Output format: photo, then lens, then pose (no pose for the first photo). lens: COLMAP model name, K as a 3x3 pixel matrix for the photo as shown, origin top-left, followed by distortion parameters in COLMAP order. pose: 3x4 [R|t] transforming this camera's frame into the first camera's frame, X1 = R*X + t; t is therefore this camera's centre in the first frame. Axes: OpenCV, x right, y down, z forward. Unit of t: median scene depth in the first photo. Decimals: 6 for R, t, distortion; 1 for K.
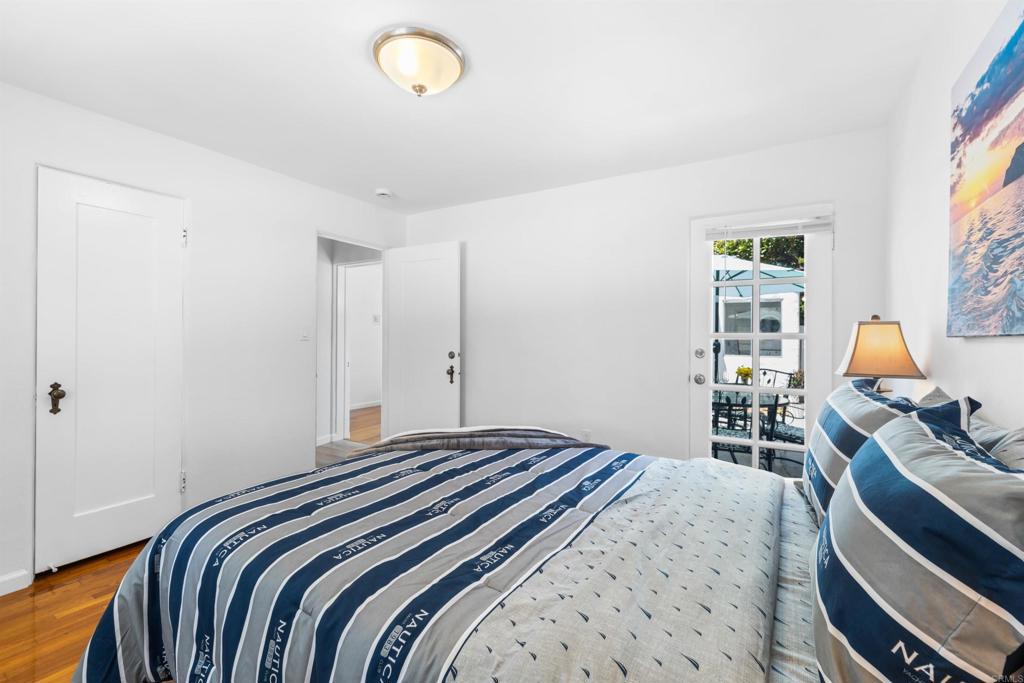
lens RADIAL K [[430.4, 0, 509.4], [0, 430.4, 340.9], [0, 0, 1]] dist [-0.001397, -0.000131]
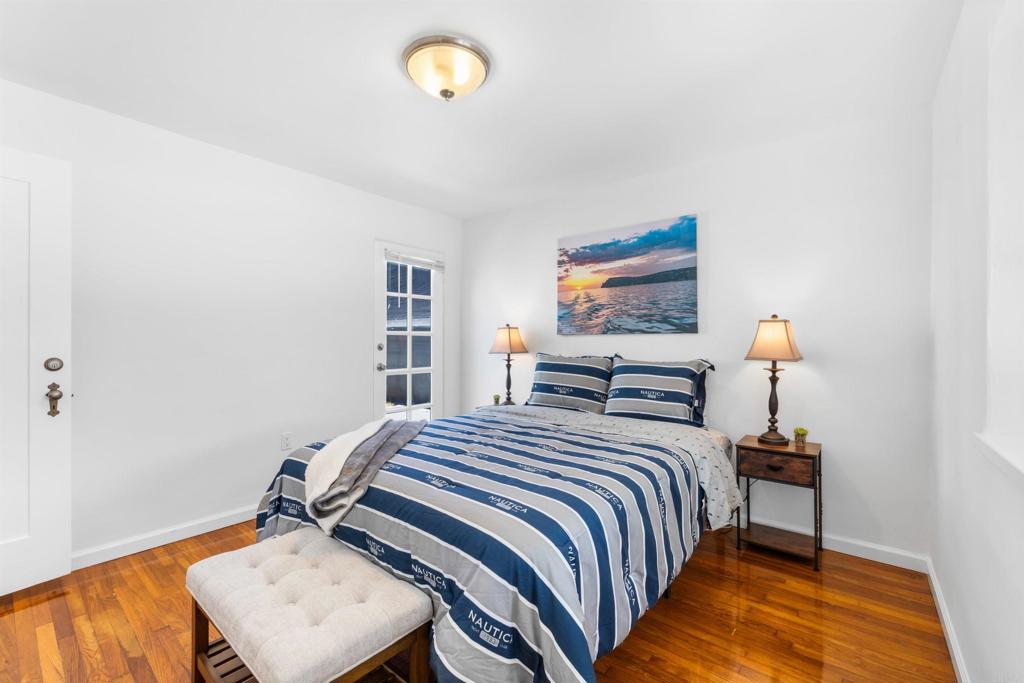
lens RADIAL K [[430.4, 0, 510.6], [0, 430.4, 339.0], [0, 0, 1]] dist [-0.001397, -0.000131]
pose [[0.149639, -0.006953, 0.988716, -0.823845], [0.006218, 0.999962, 0.006091, 0.000083], [-0.988721, 0.005237, 0.149676, 0.461660]]
